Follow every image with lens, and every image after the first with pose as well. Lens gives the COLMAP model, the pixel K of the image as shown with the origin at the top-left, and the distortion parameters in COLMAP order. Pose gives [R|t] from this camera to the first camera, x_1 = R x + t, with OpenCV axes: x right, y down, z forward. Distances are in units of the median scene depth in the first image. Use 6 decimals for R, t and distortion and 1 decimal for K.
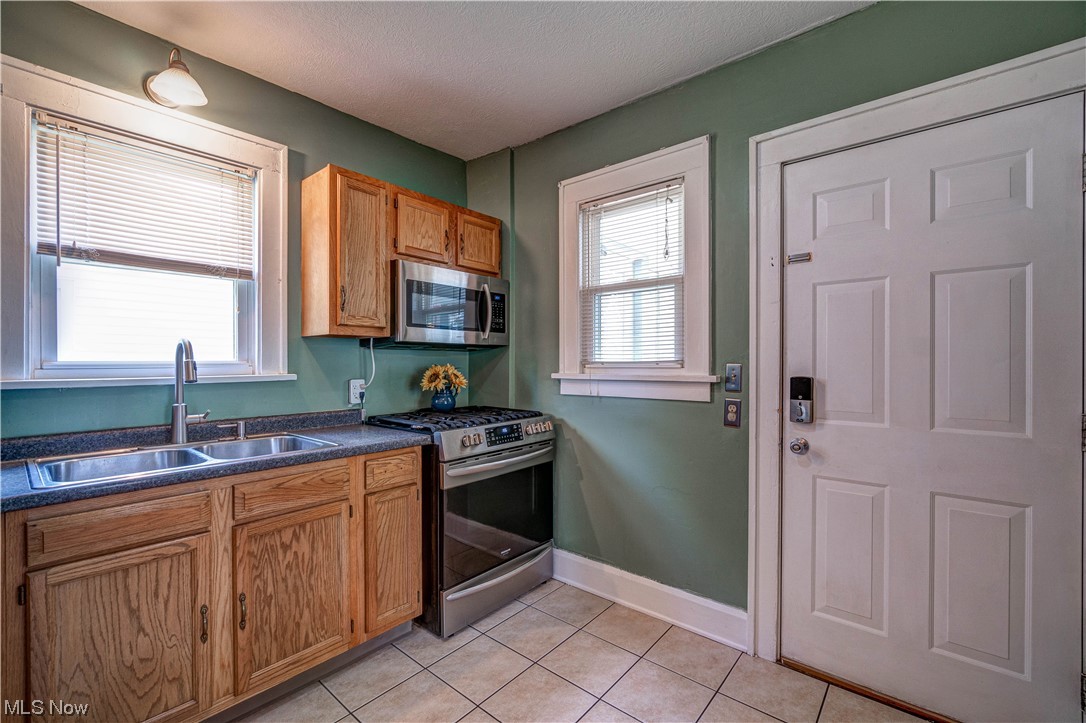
lens RADIAL K [[464.8, 0, 540.9], [0, 464.8, 360.7], [0, 0, 1]] dist [-0.010516, 0.002124]
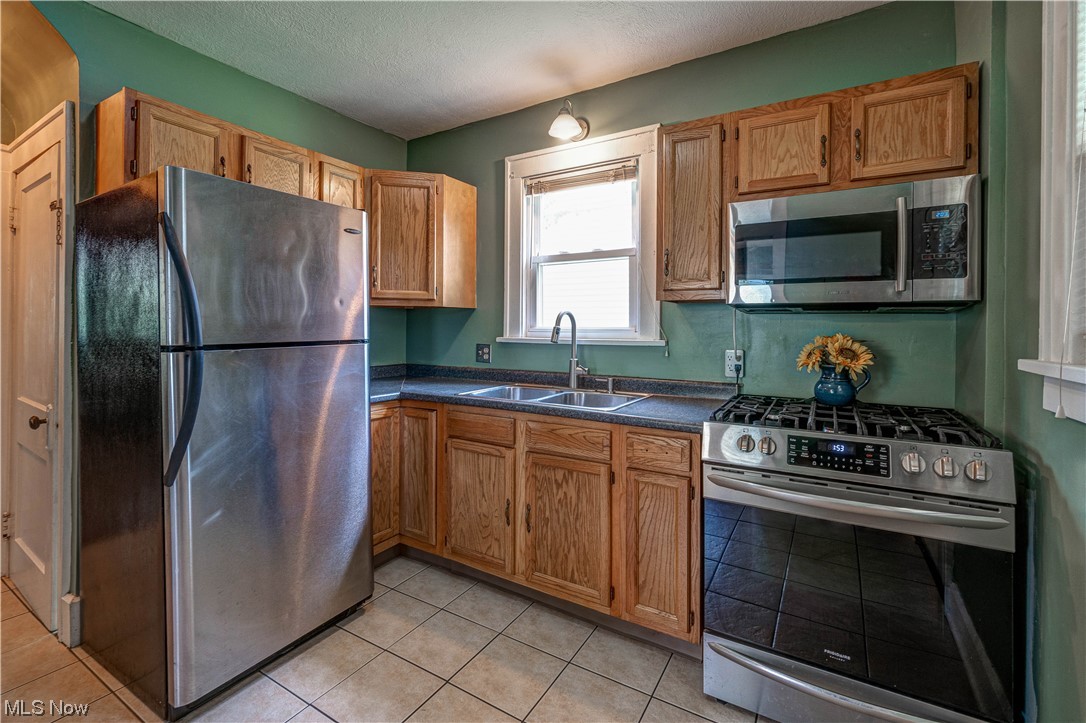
lens RADIAL K [[464.8, 0, 519.9], [0, 464.8, 327.8], [0, 0, 1]] dist [-0.010516, 0.002124]
pose [[0.164213, 0.005401, -0.986410, 0.513198], [-0.008666, 0.999954, 0.004033, -0.000958], [0.986387, 0.007886, 0.164253, 0.603853]]
